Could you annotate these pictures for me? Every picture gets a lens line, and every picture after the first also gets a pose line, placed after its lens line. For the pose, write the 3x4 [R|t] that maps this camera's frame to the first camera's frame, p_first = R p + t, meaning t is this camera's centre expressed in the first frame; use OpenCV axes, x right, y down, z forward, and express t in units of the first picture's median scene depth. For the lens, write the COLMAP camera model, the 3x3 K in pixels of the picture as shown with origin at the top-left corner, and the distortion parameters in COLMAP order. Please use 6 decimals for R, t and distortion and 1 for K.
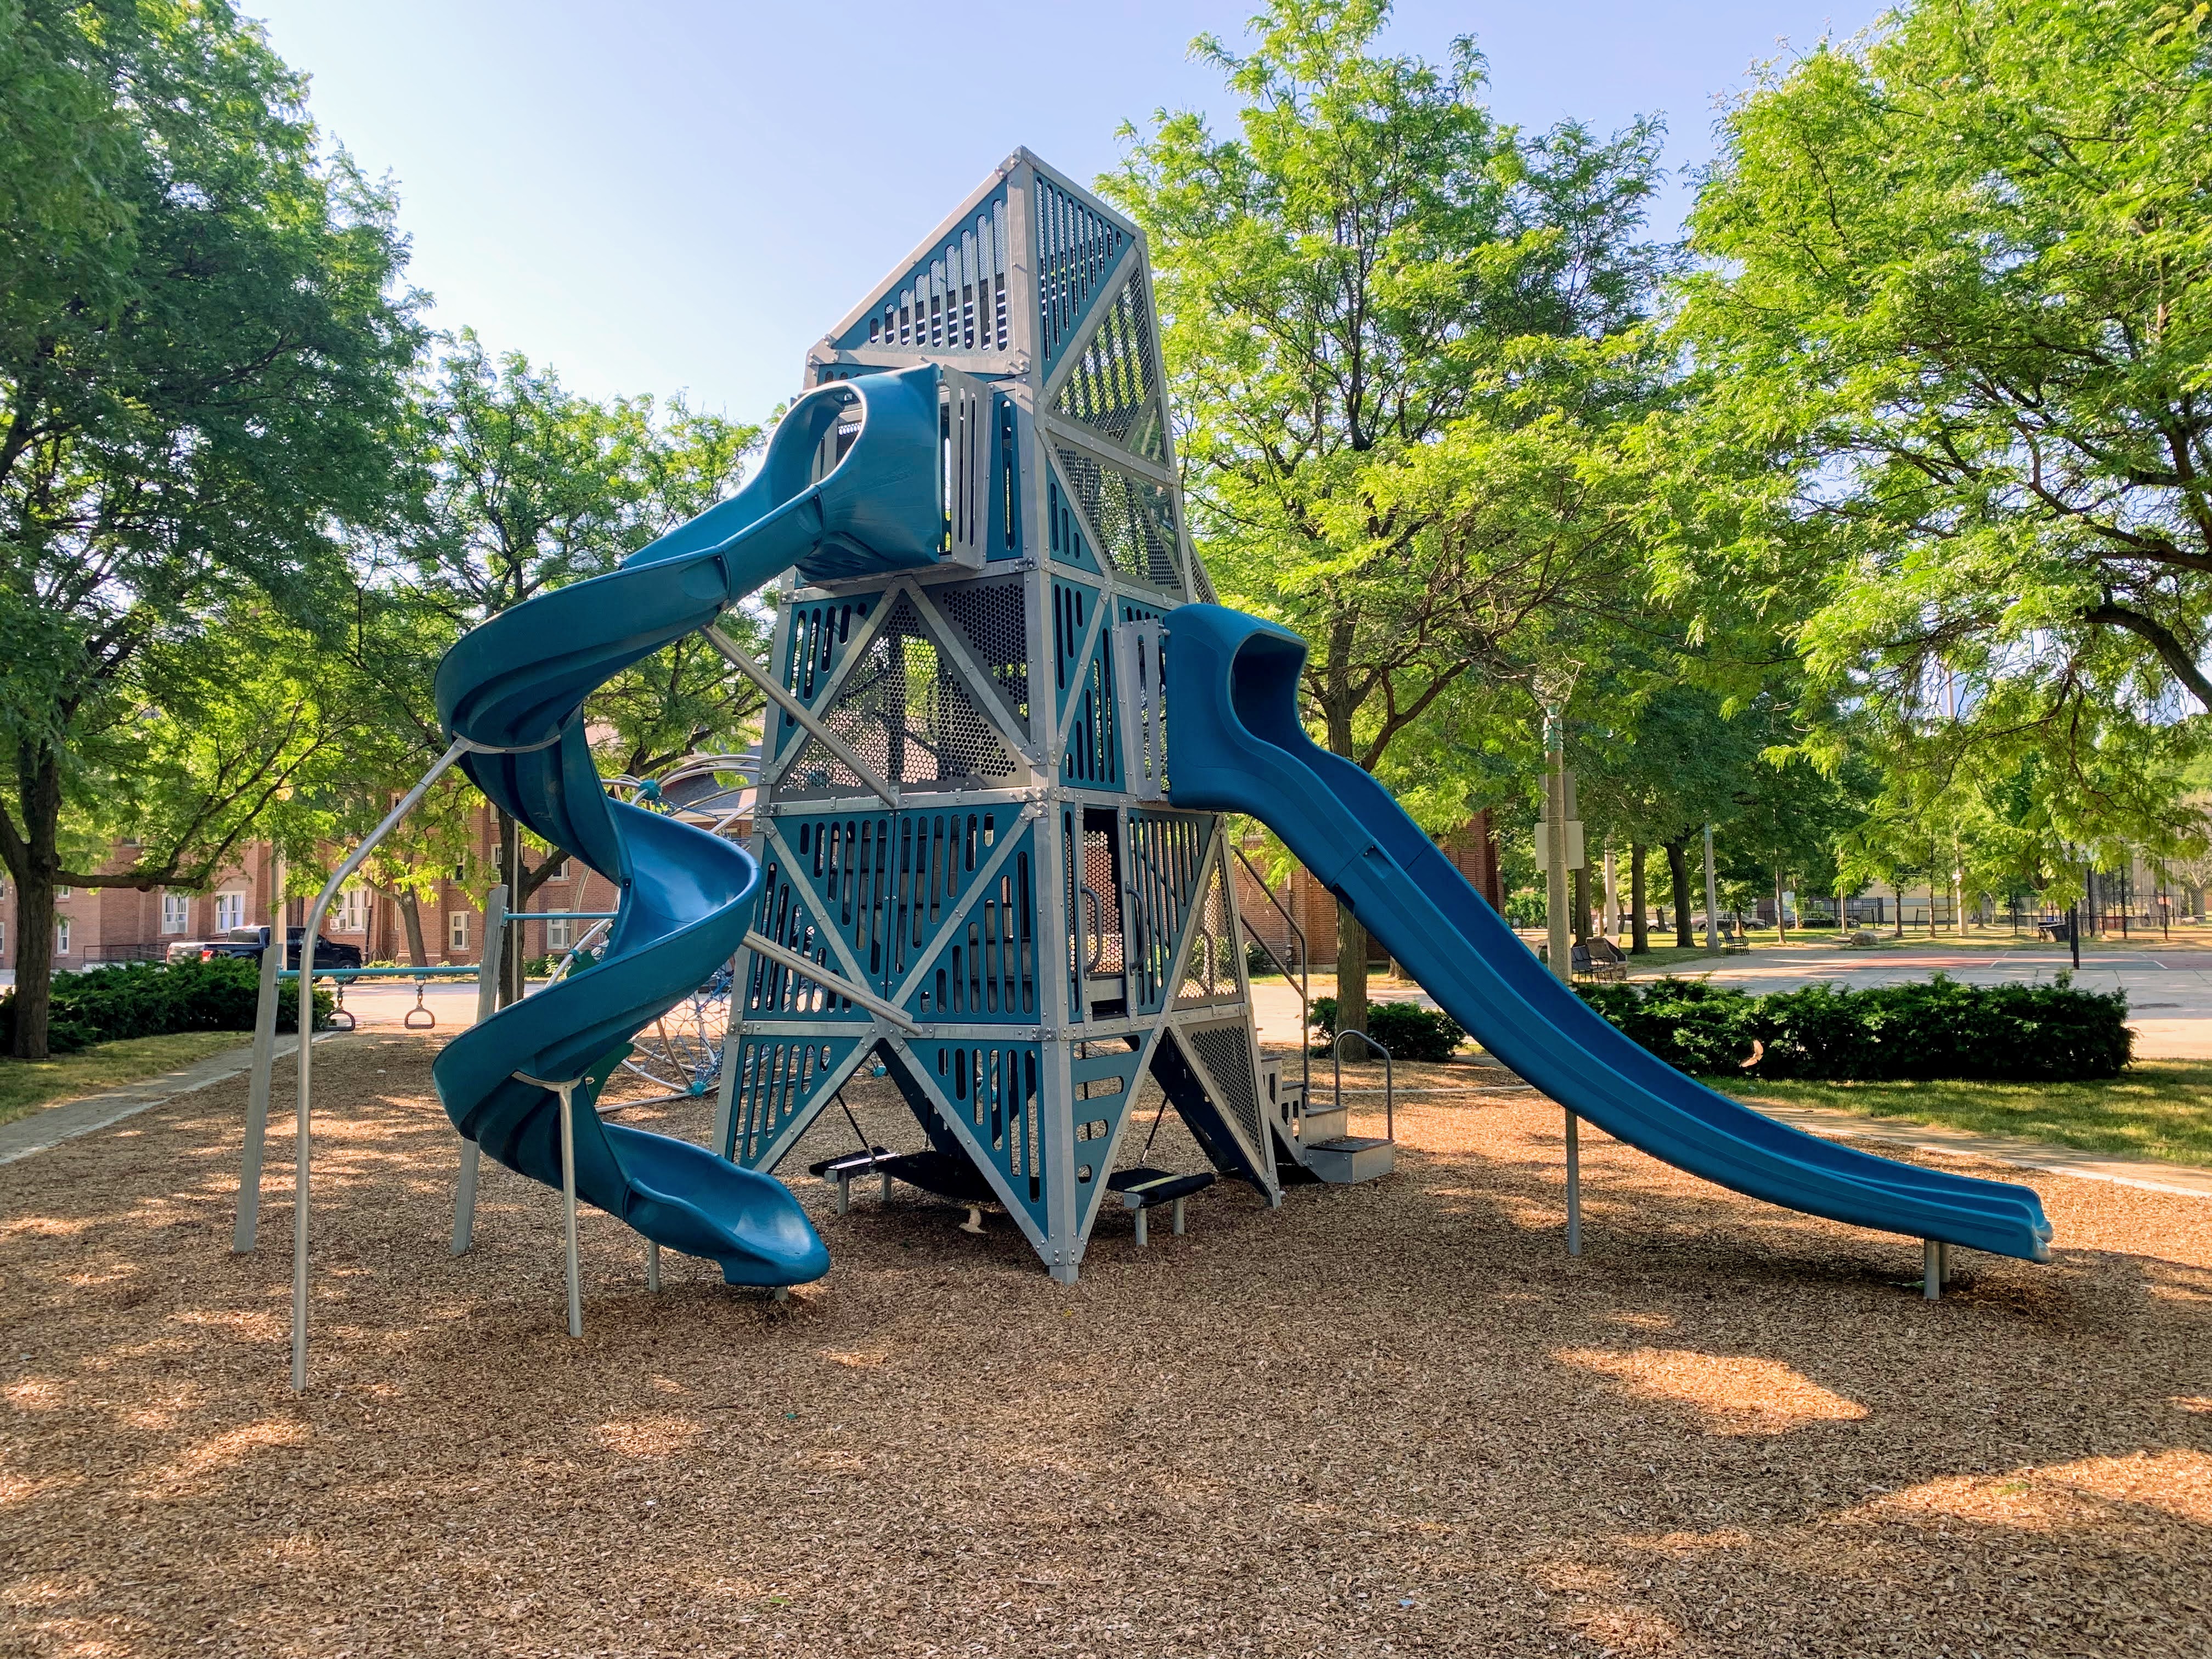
lens RADIAL K [[1651.9, 0, 1116.1], [0, 1651.9, 823.6], [0, 0, 1]] dist [0.058793, -0.045050]
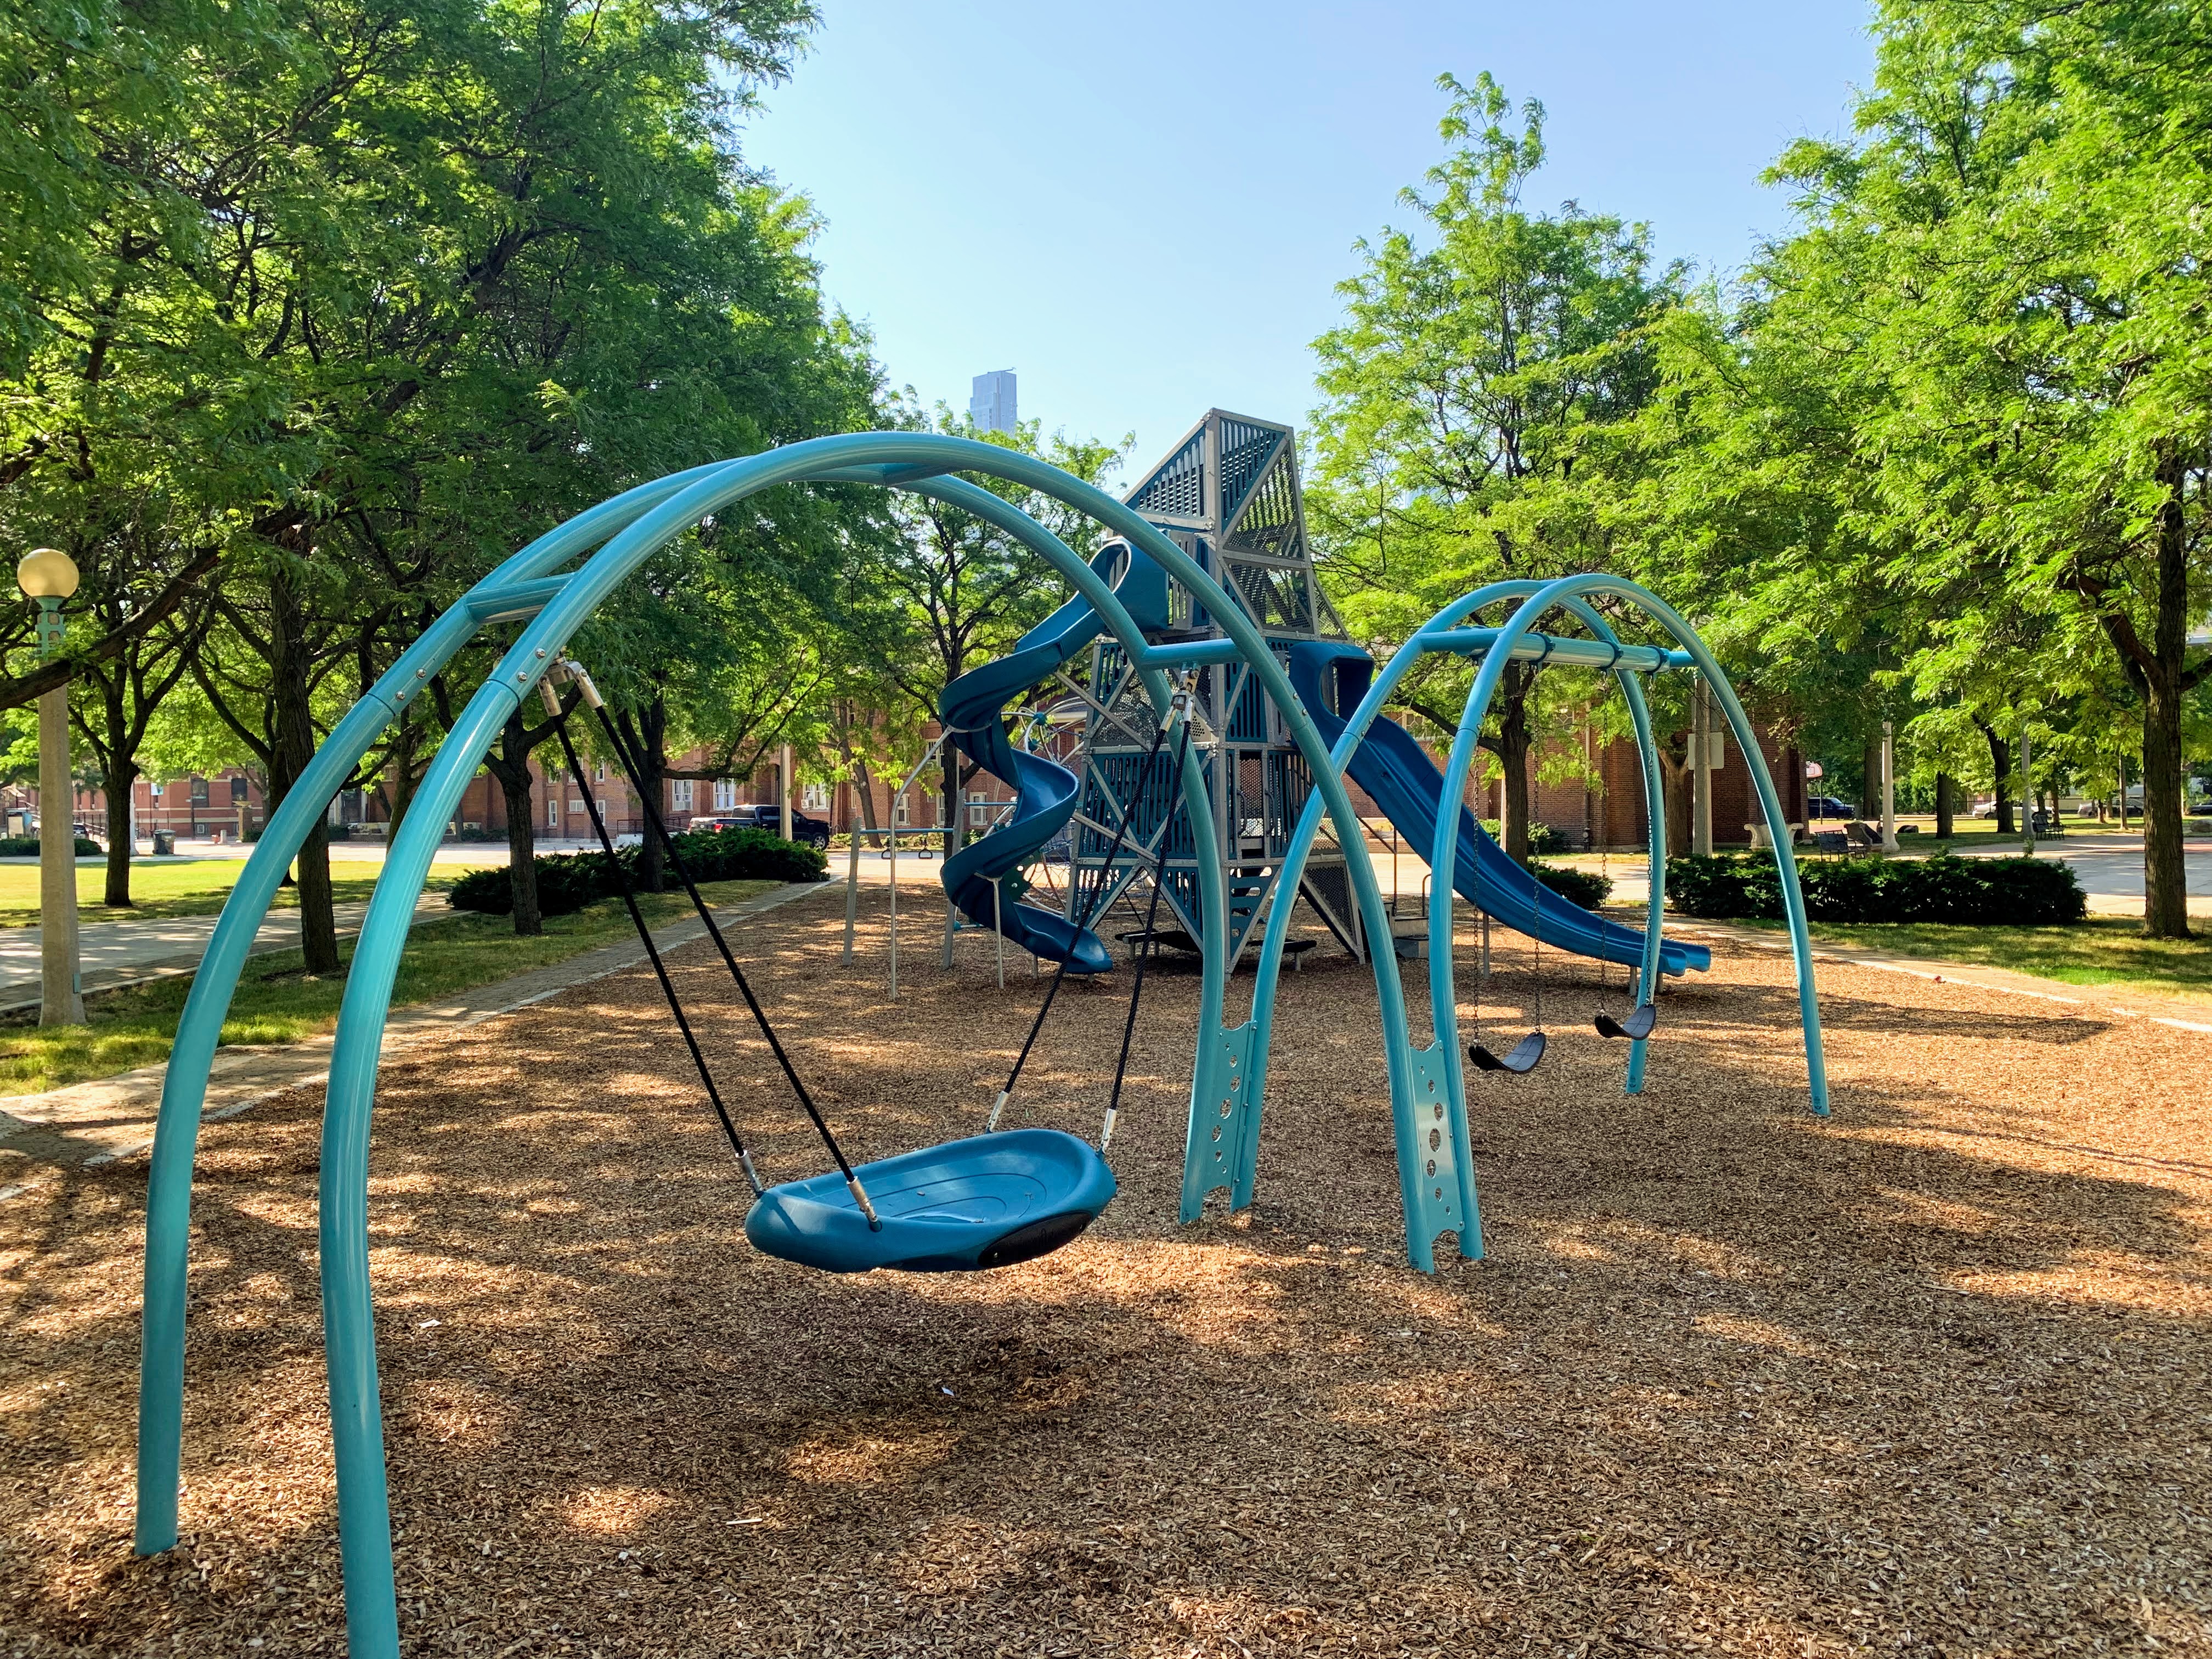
lens RADIAL K [[1651.9, 0, 1104.3], [0, 1651.9, 831.5], [0, 0, 1]] dist [0.058793, -0.045050]
pose [[0.970443, 0.009018, -0.241164, 0.272937], [0.009272, 0.997170, 0.074600, -0.057825], [0.241154, -0.074631, 0.967613, -0.874463]]
